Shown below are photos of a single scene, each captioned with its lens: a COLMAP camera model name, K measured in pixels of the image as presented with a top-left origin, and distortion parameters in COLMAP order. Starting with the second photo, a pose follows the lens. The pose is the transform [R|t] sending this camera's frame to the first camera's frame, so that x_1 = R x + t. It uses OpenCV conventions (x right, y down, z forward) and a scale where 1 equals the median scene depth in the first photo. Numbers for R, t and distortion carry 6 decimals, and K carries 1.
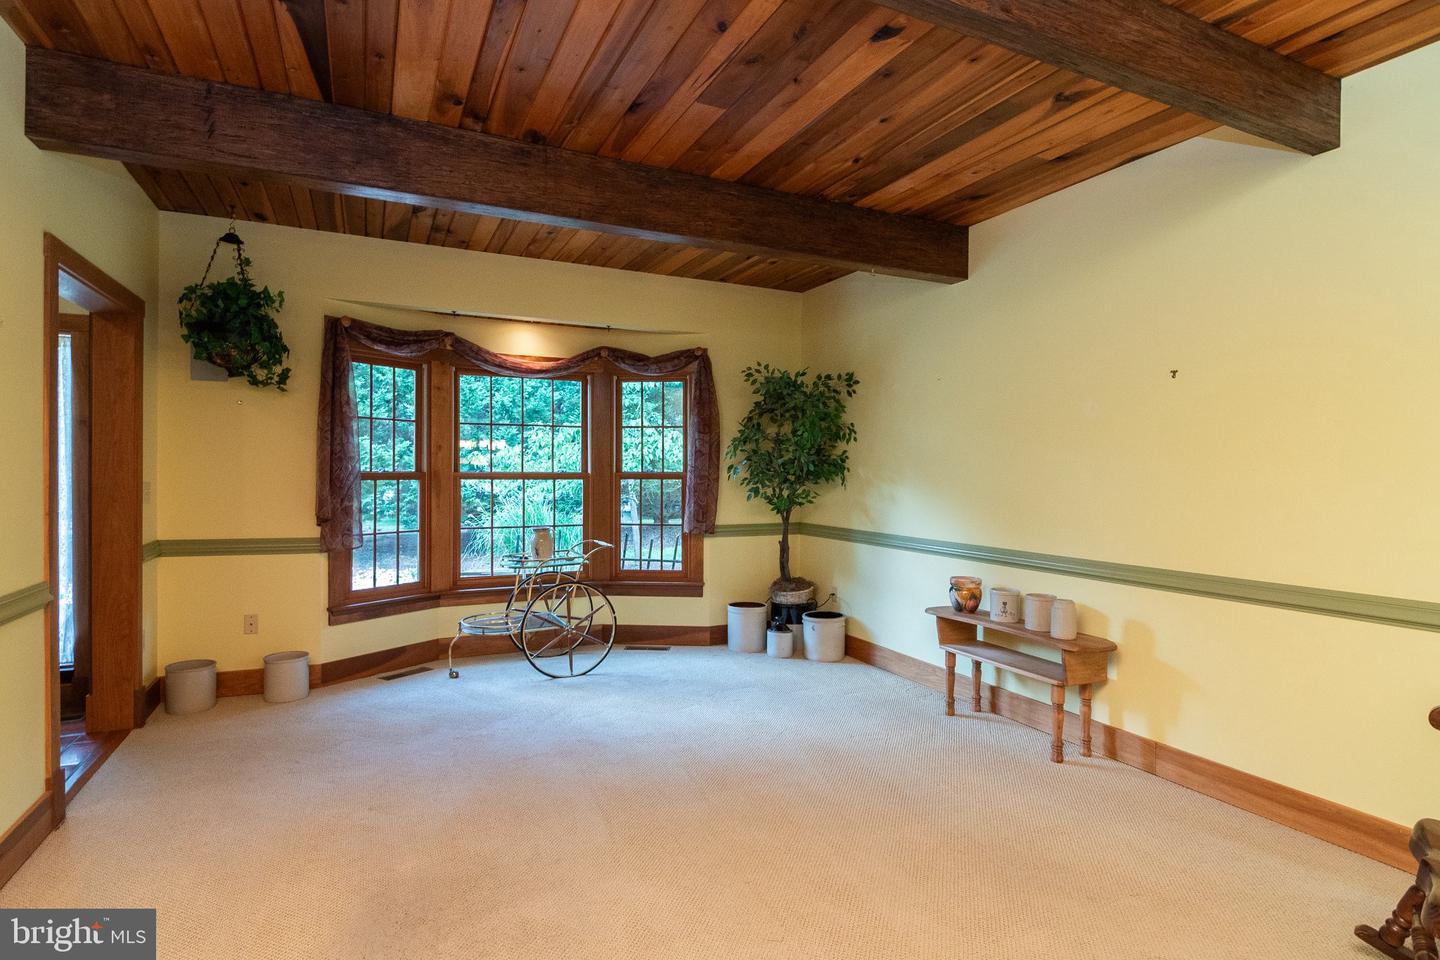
lens RADIAL K [[699.6, 0, 719.4], [0, 699.6, 479.7], [0, 0, 1]] dist [-0.004724, -0.004196]
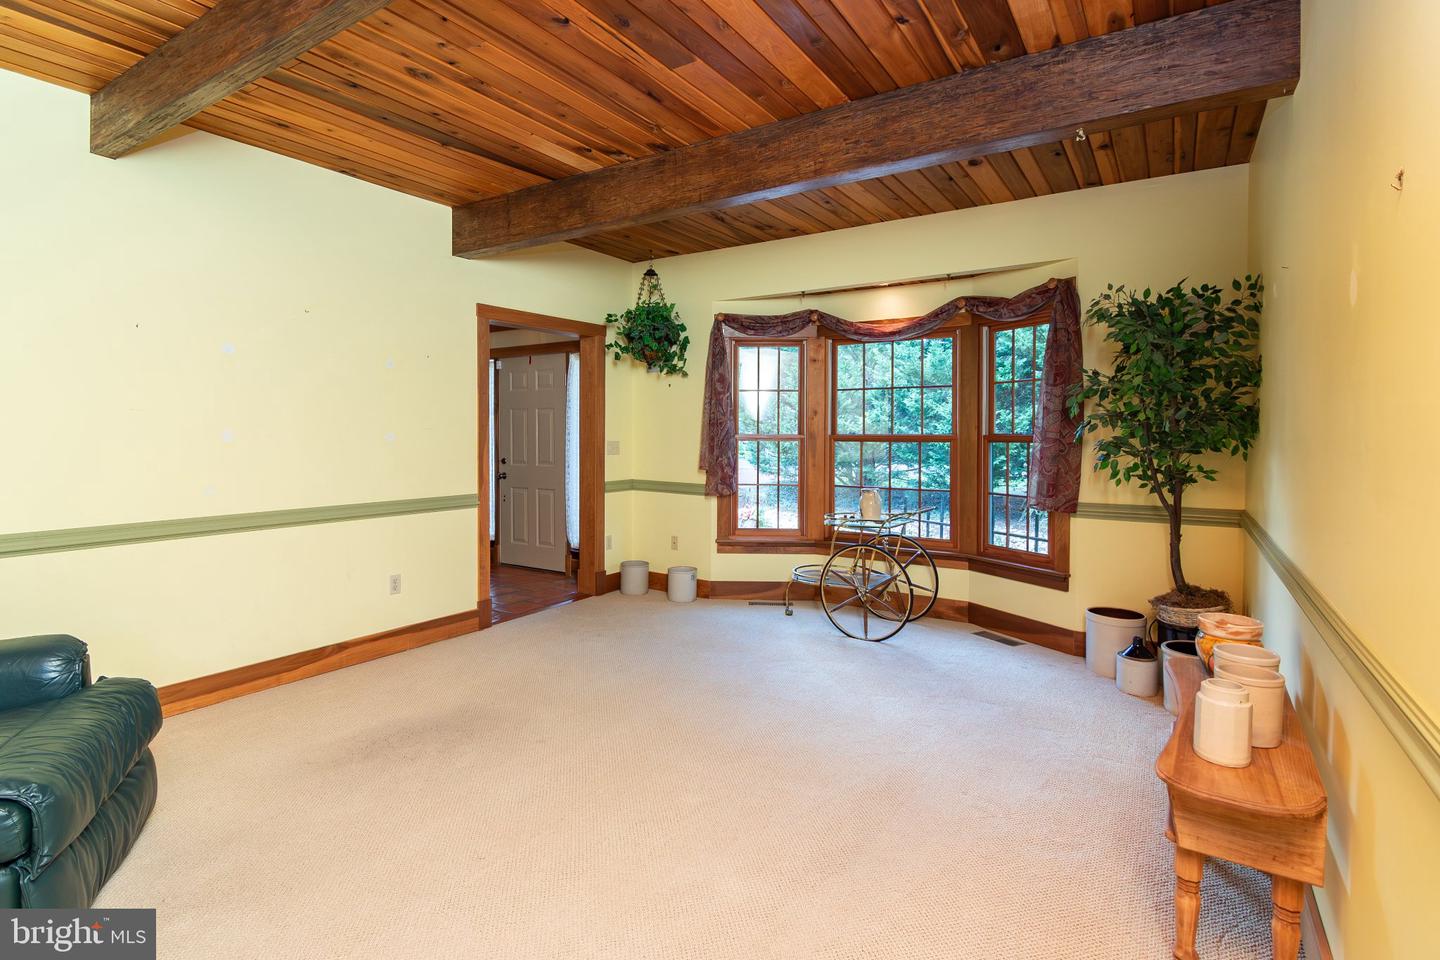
lens RADIAL K [[699.6, 0, 759.4], [0, 699.6, 448.6], [0, 0, 1]] dist [-0.004724, -0.004196]
pose [[0.545786, 0.014618, -0.837797, 0.527499], [-0.010217, 0.999890, 0.010791, 0.000027], [0.837863, 0.002670, 0.545875, 0.324805]]
